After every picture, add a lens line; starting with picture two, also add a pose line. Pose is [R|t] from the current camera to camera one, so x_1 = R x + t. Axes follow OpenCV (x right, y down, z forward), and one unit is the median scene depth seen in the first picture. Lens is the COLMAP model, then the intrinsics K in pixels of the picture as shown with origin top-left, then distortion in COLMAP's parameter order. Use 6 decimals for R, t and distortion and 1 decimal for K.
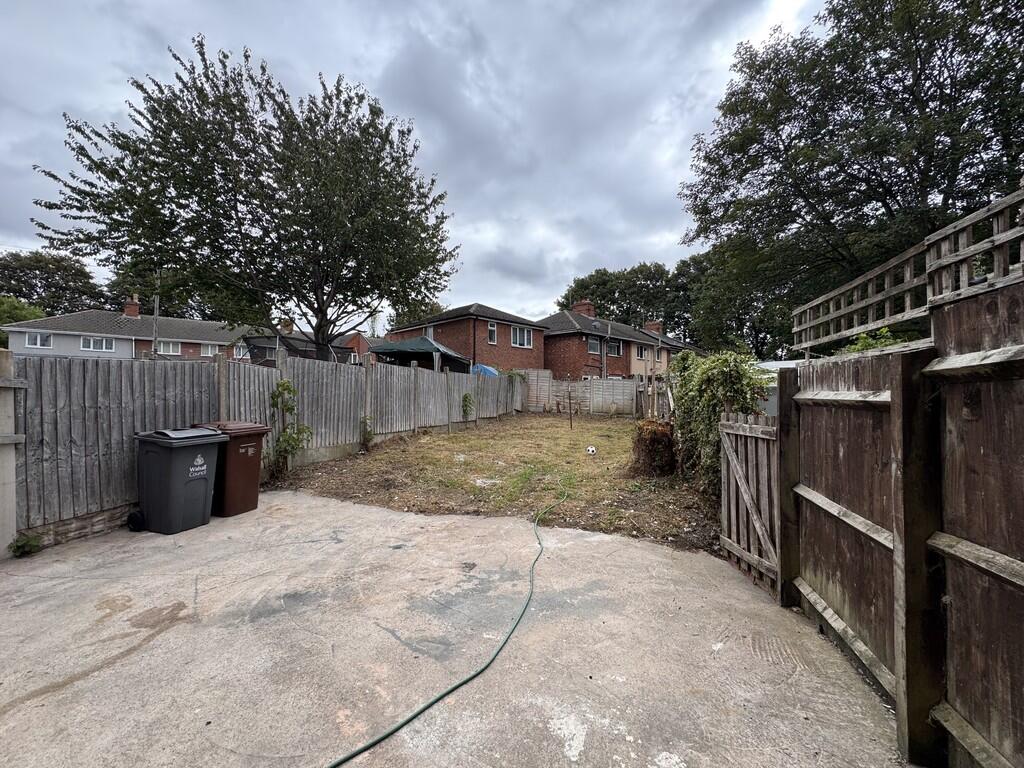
lens RADIAL K [[406.9, 0, 512.5], [0, 406.9, 390.9], [0, 0, 1]] dist [0.000893, 0.000140]
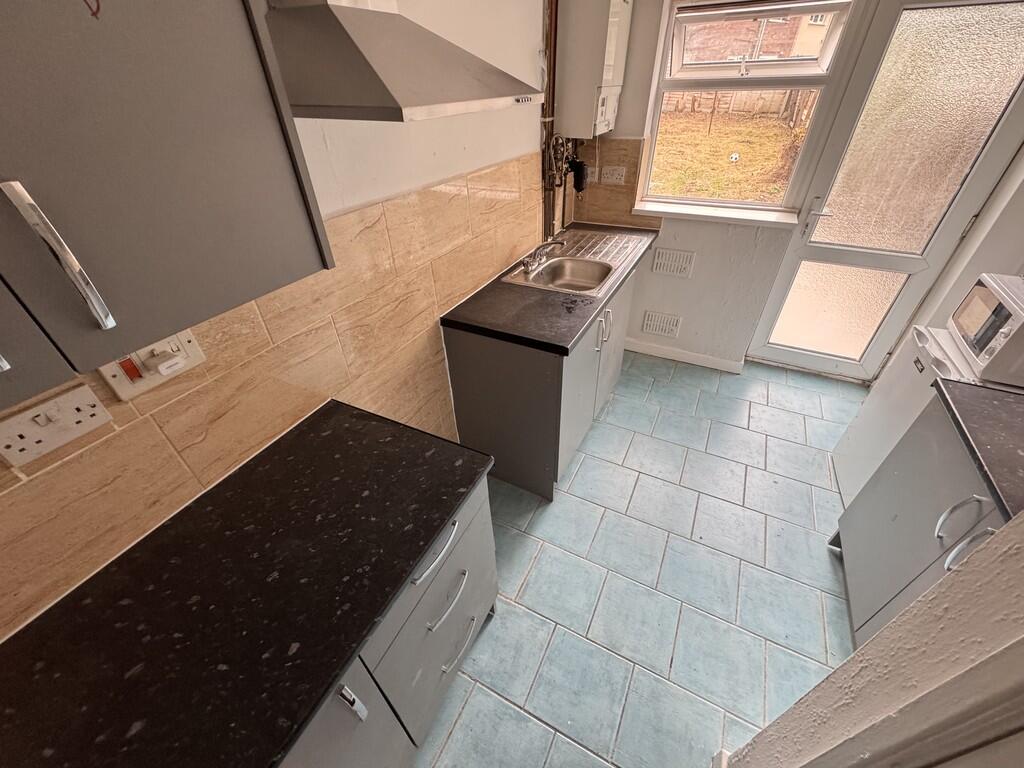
lens RADIAL K [[406.9, 0, 511.7], [0, 406.9, 386.3], [0, 0, 1]] dist [0.000893, 0.000140]
pose [[0.981901, 0.098768, -0.161604, -0.160580], [0.020342, 0.793329, 0.608453, -0.046270], [0.188300, -0.600728, 0.776961, -0.347269]]
